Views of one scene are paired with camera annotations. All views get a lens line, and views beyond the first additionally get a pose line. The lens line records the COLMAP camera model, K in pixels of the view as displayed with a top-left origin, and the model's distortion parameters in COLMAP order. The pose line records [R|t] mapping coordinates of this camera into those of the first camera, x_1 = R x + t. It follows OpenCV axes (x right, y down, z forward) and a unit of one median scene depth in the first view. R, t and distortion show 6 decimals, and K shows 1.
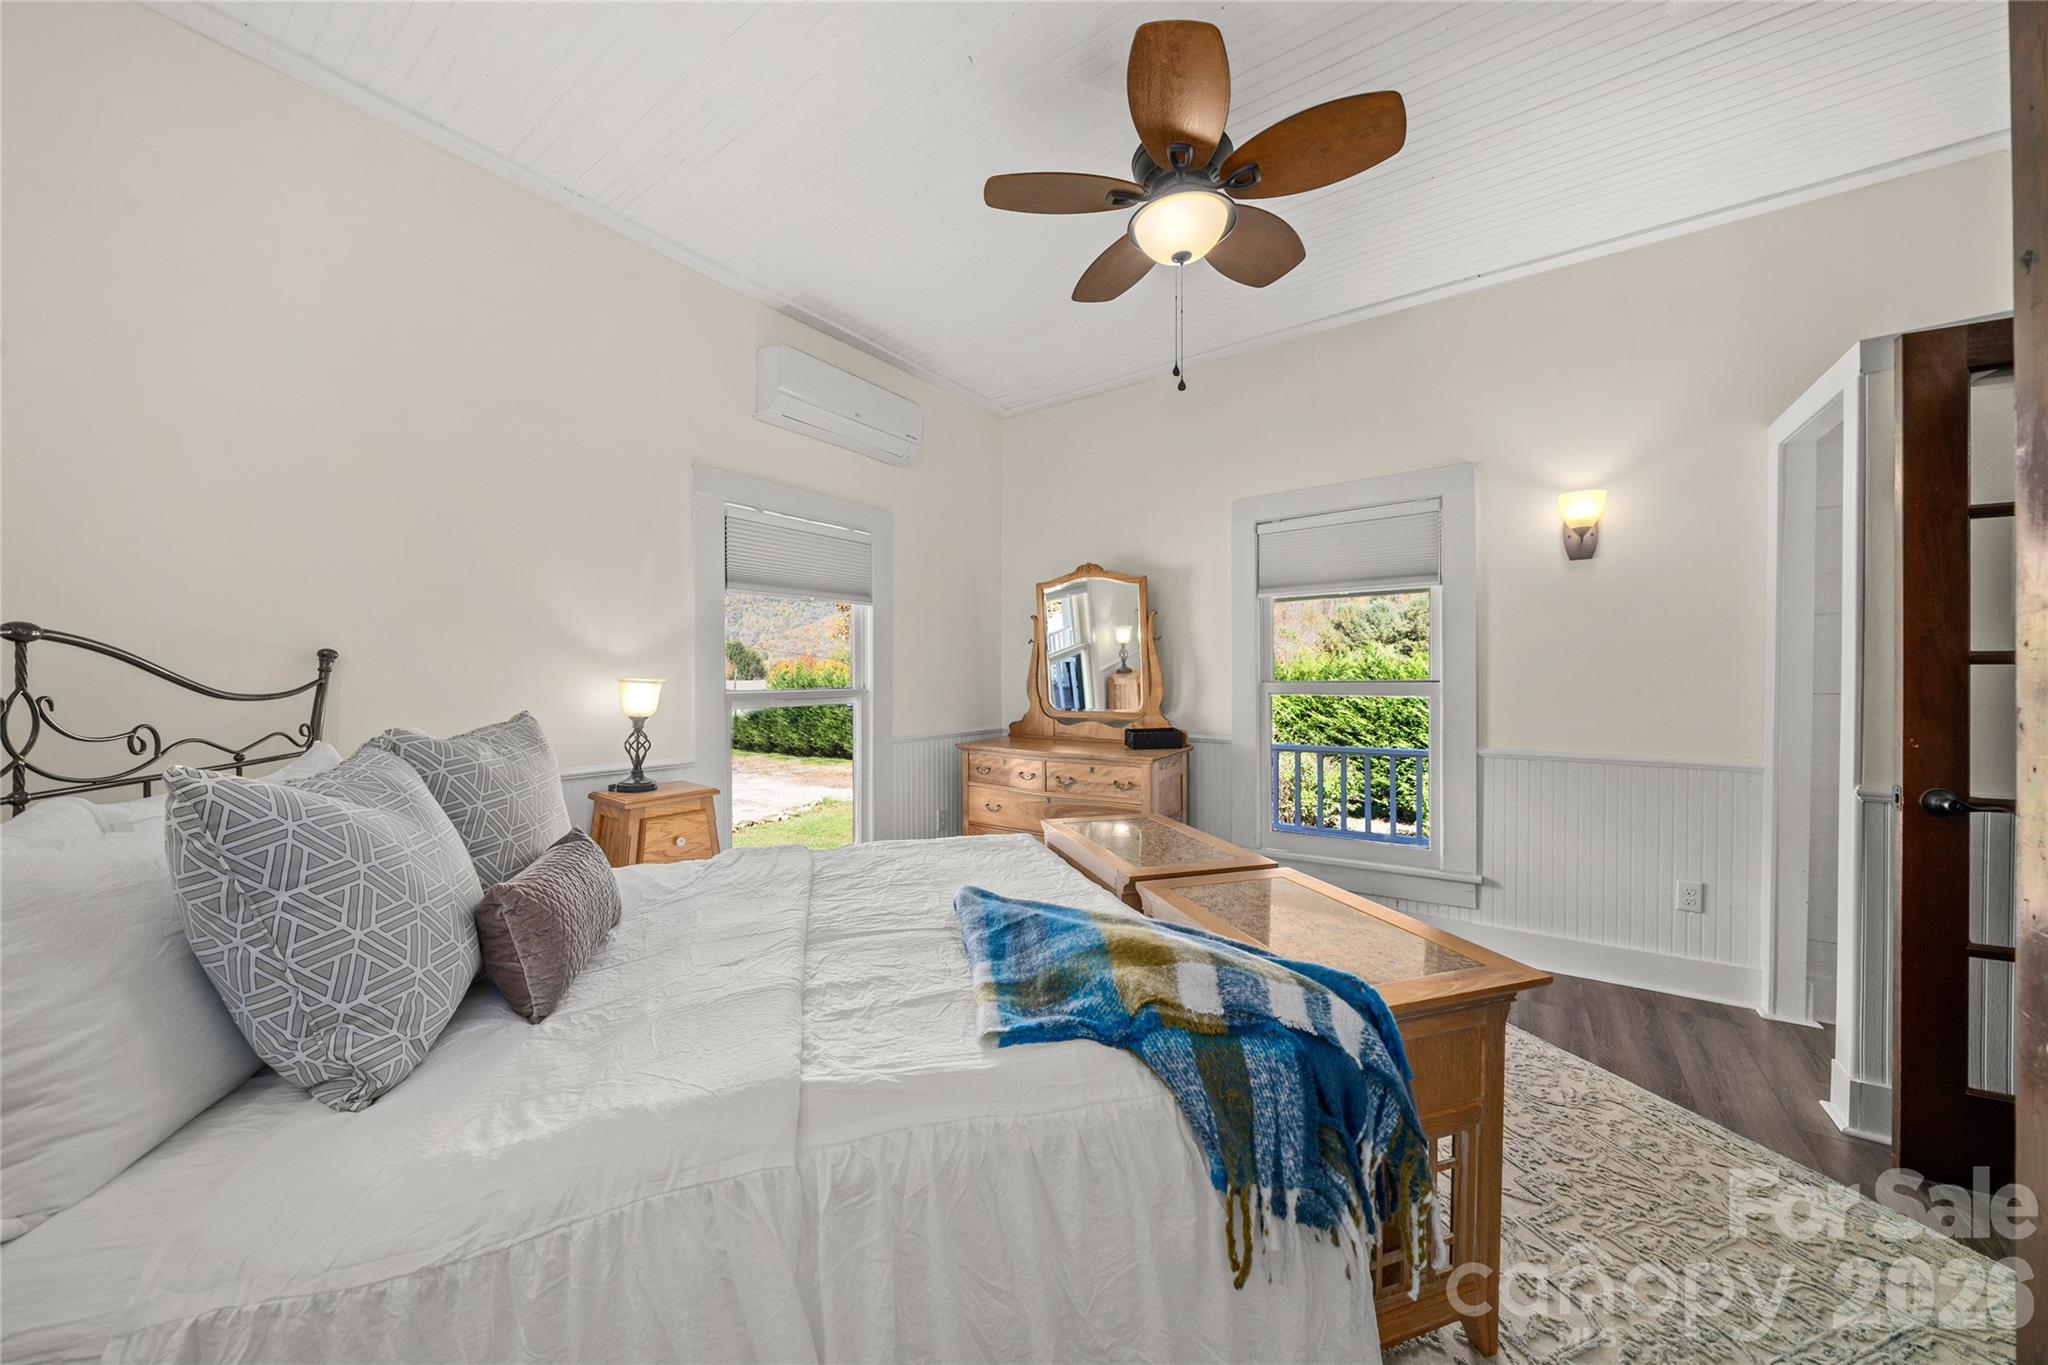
lens RADIAL K [[705.0, 0, 1027.5], [0, 705.0, 687.6], [0, 0, 1]] dist [-0.002266, -0.000106]
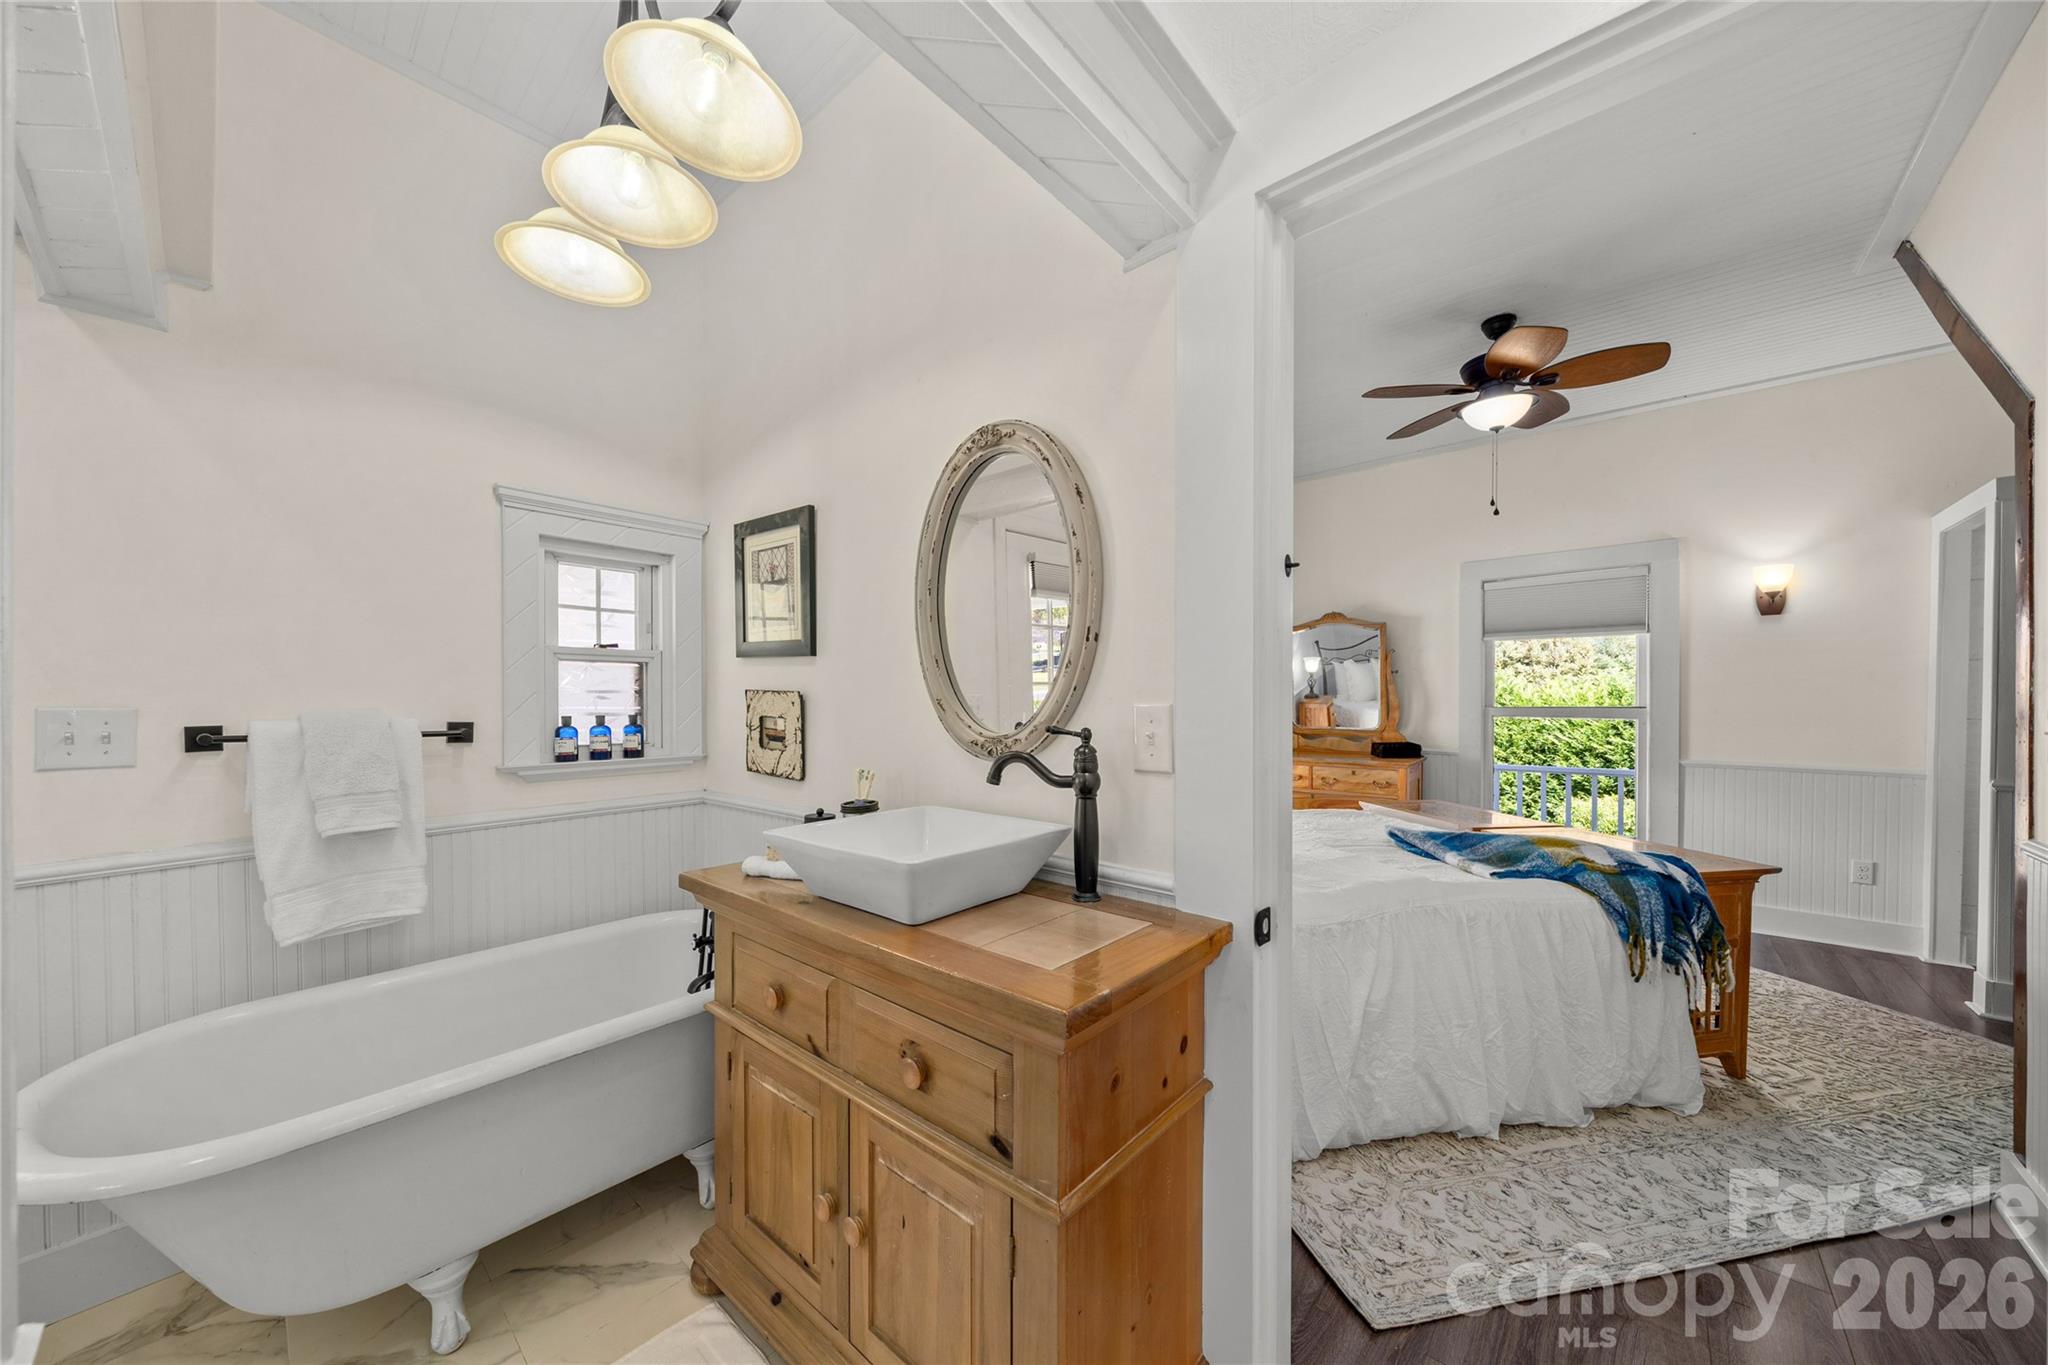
lens RADIAL K [[718.9, 0, 1026.9], [0, 718.9, 710.4], [0, 0, 1]] dist [-0.000891, 0.000153]
pose [[0.994745, 0.008669, -0.102012, -0.505875], [-0.008872, 0.999959, -0.001542, 0.010959], [0.101995, 0.002439, 0.994782, -0.524879]]
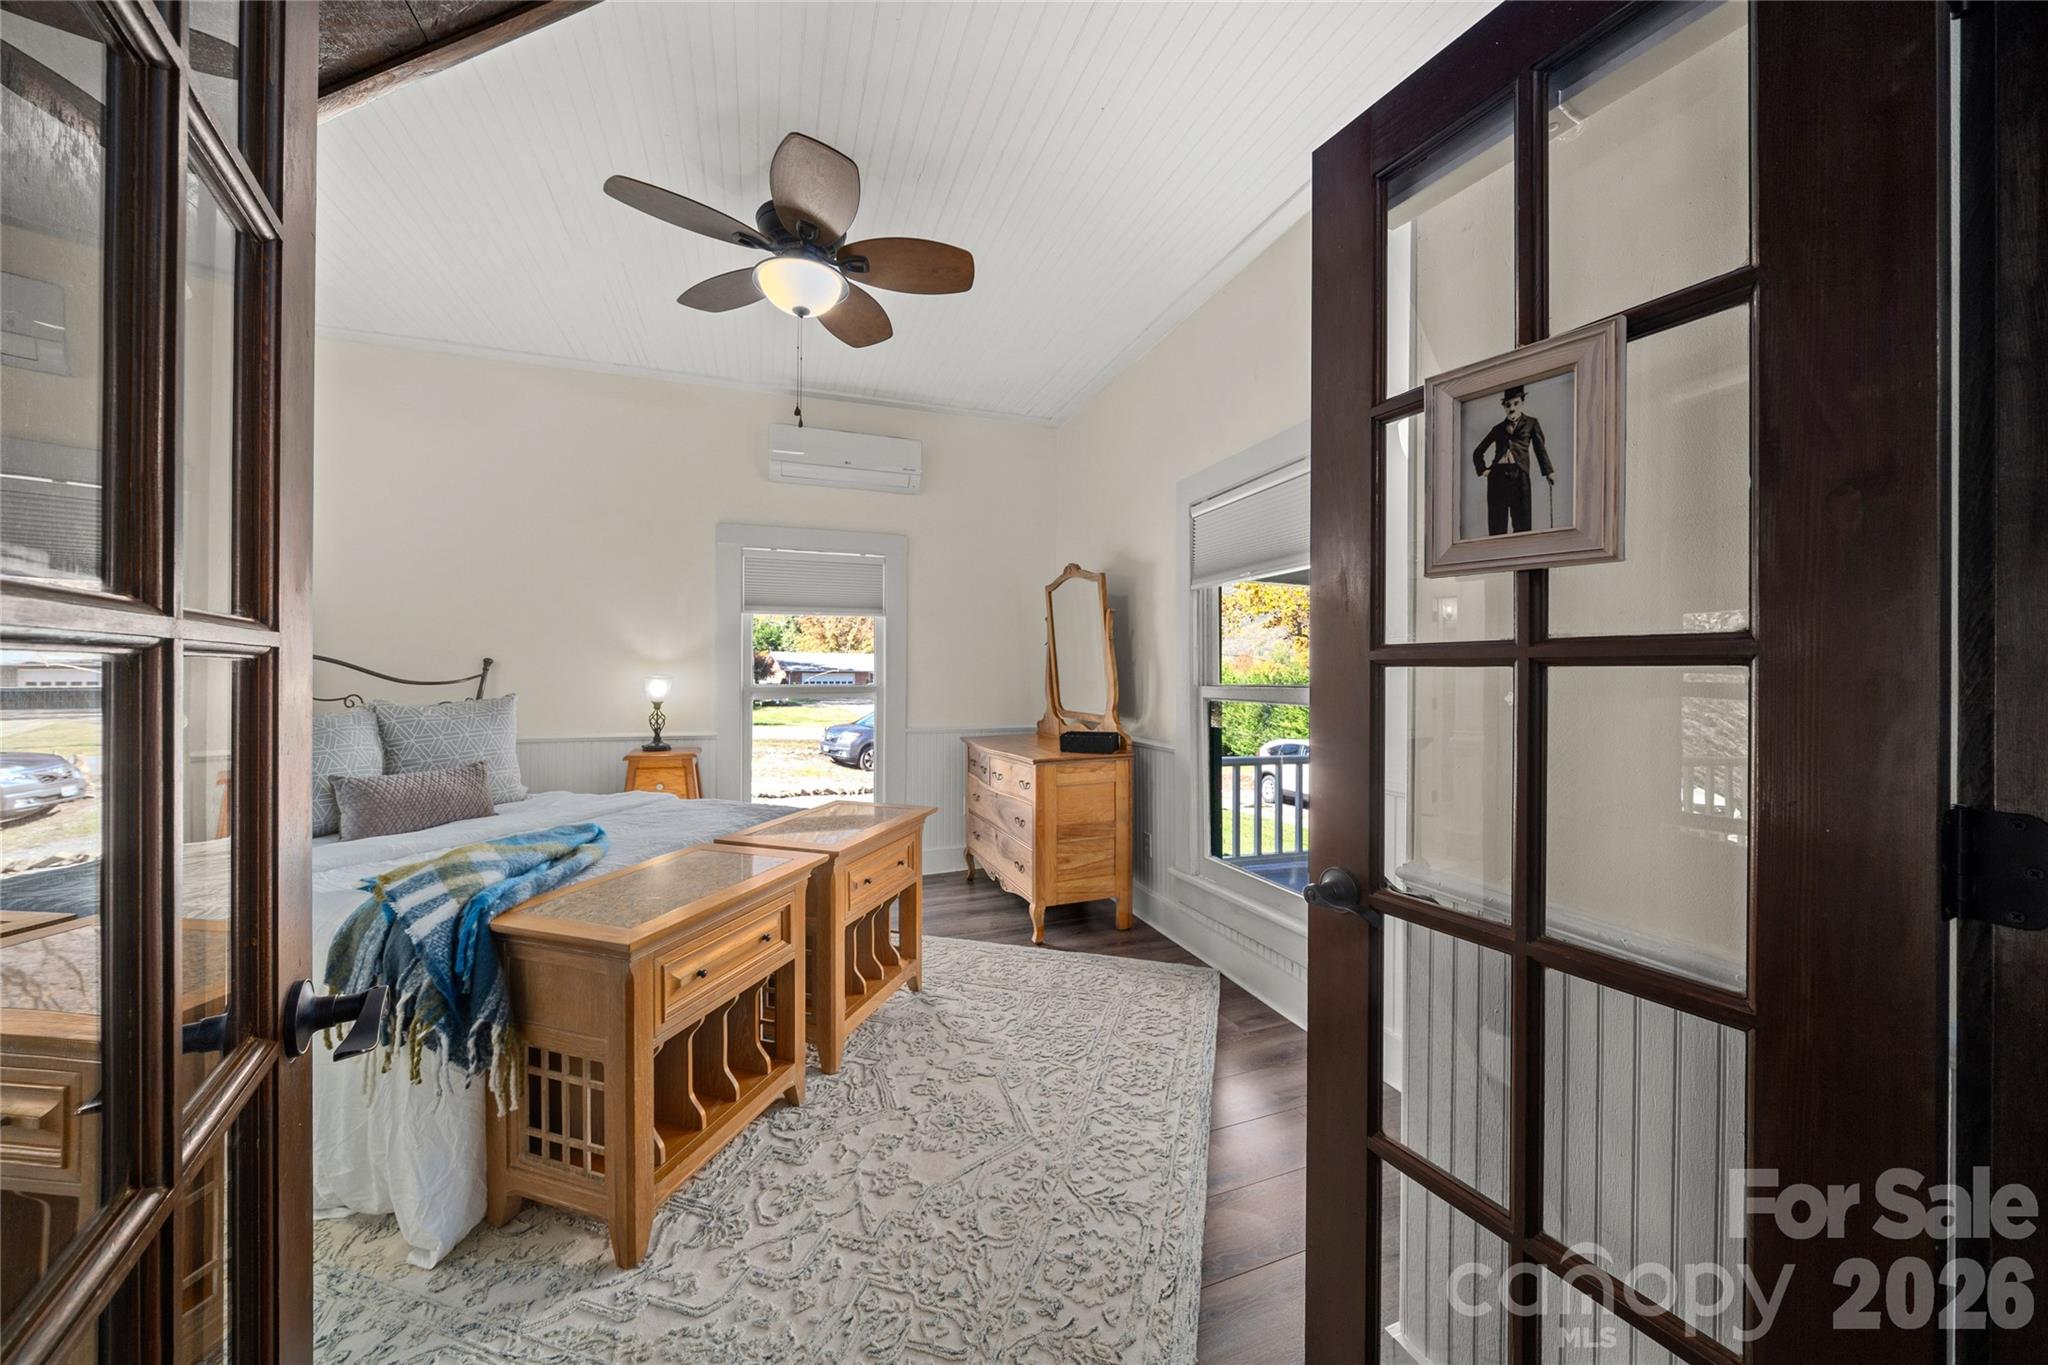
lens RADIAL K [[716.3, 0, 1020.3], [0, 716.3, 676.8], [0, 0, 1]] dist [-0.000708, -0.000030]
pose [[0.816235, 0.009517, -0.577642, 0.950126], [-0.017693, 0.999807, -0.008528, -0.011072], [0.577449, 0.017181, 0.816246, 0.210180]]
